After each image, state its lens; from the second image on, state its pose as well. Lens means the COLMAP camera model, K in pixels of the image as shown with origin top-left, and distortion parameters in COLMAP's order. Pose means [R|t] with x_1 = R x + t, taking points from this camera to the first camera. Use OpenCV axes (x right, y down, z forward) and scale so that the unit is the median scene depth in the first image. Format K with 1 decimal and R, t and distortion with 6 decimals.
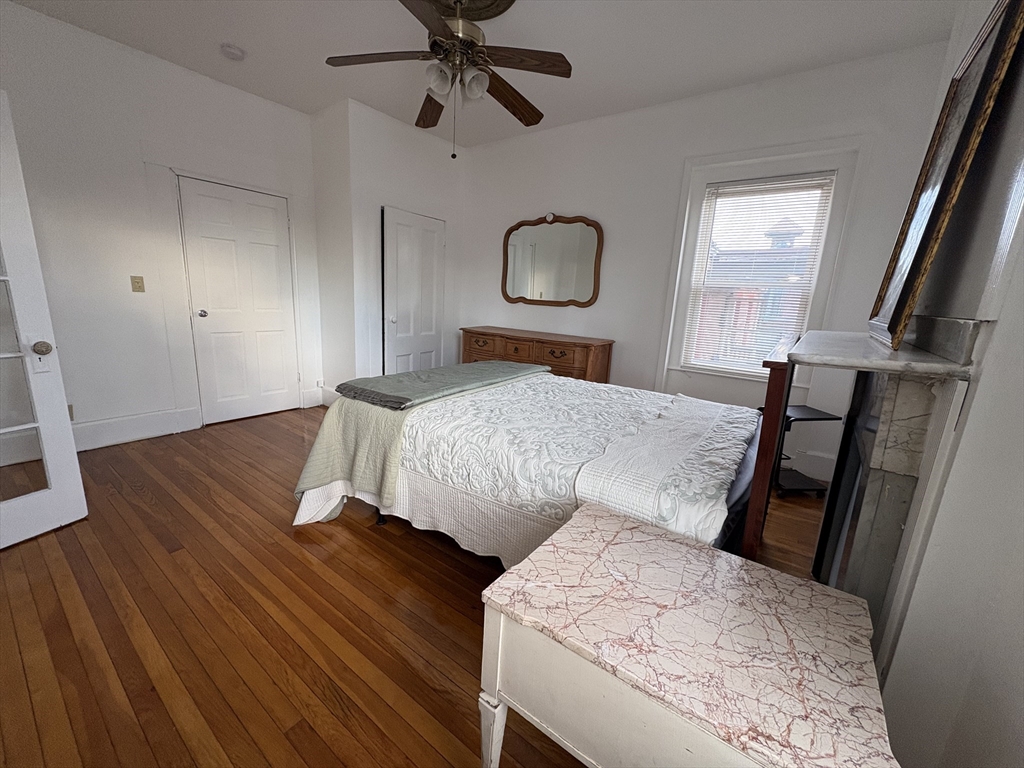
lens RADIAL K [[406.6, 0, 503.7], [0, 406.6, 381.8], [0, 0, 1]] dist [0.002057, -0.000320]
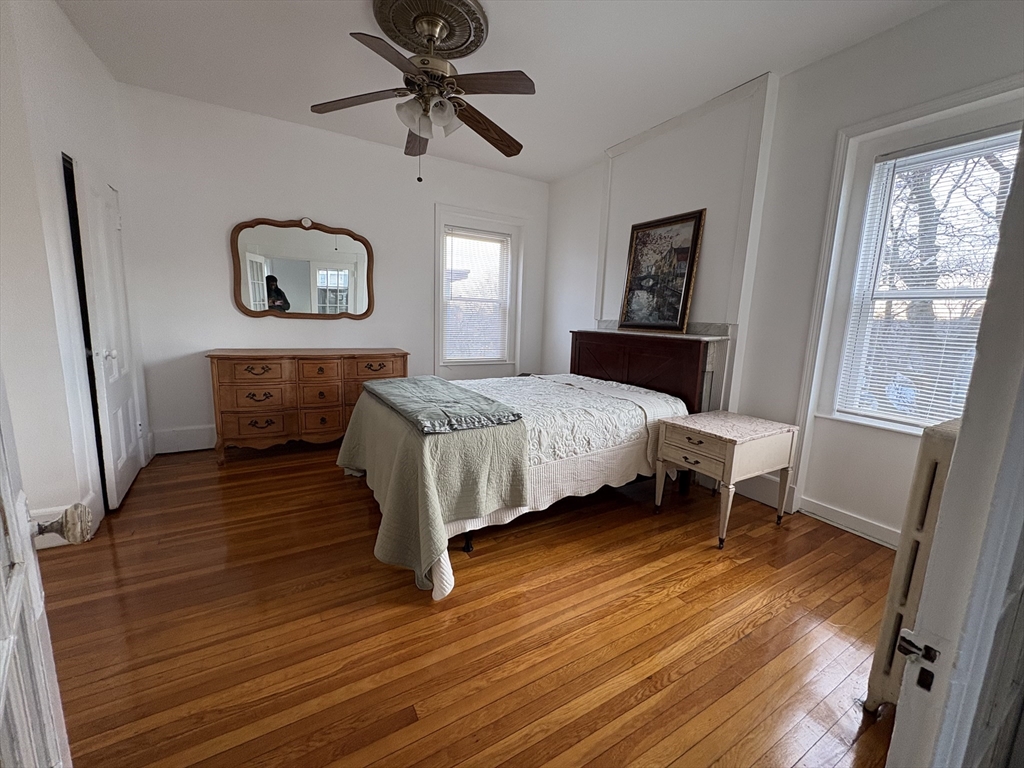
lens RADIAL K [[406.6, 0, 513.2], [0, 406.6, 384.0], [0, 0, 1]] dist [0.002057, -0.000320]
pose [[0.394099, -0.183846, 0.900492, -0.625358], [0.177341, 0.976587, 0.121768, -0.085071], [-0.901796, 0.111706, 0.417476, 0.257784]]
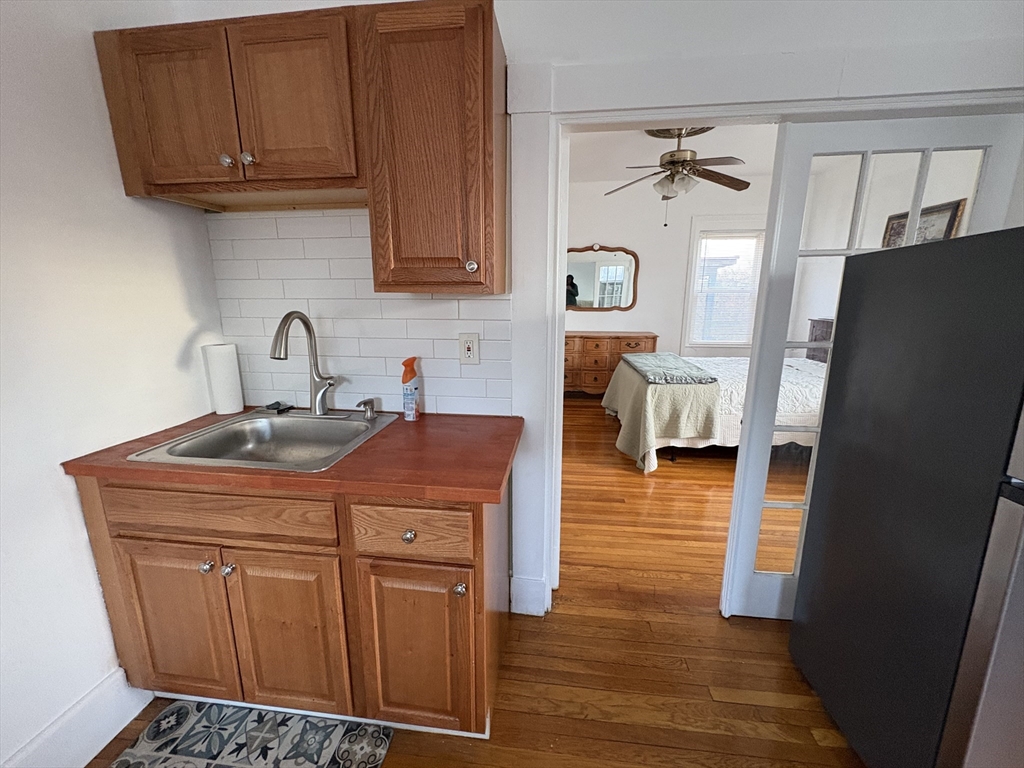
lens RADIAL K [[406.6, 0, 511.7], [0, 406.6, 382.9], [0, 0, 1]] dist [0.002057, -0.000320]
pose [[0.866996, -0.155472, 0.473441, -0.898164], [0.146980, 0.987601, 0.055155, -0.074920], [-0.476146, 0.021767, 0.879097, -0.055408]]
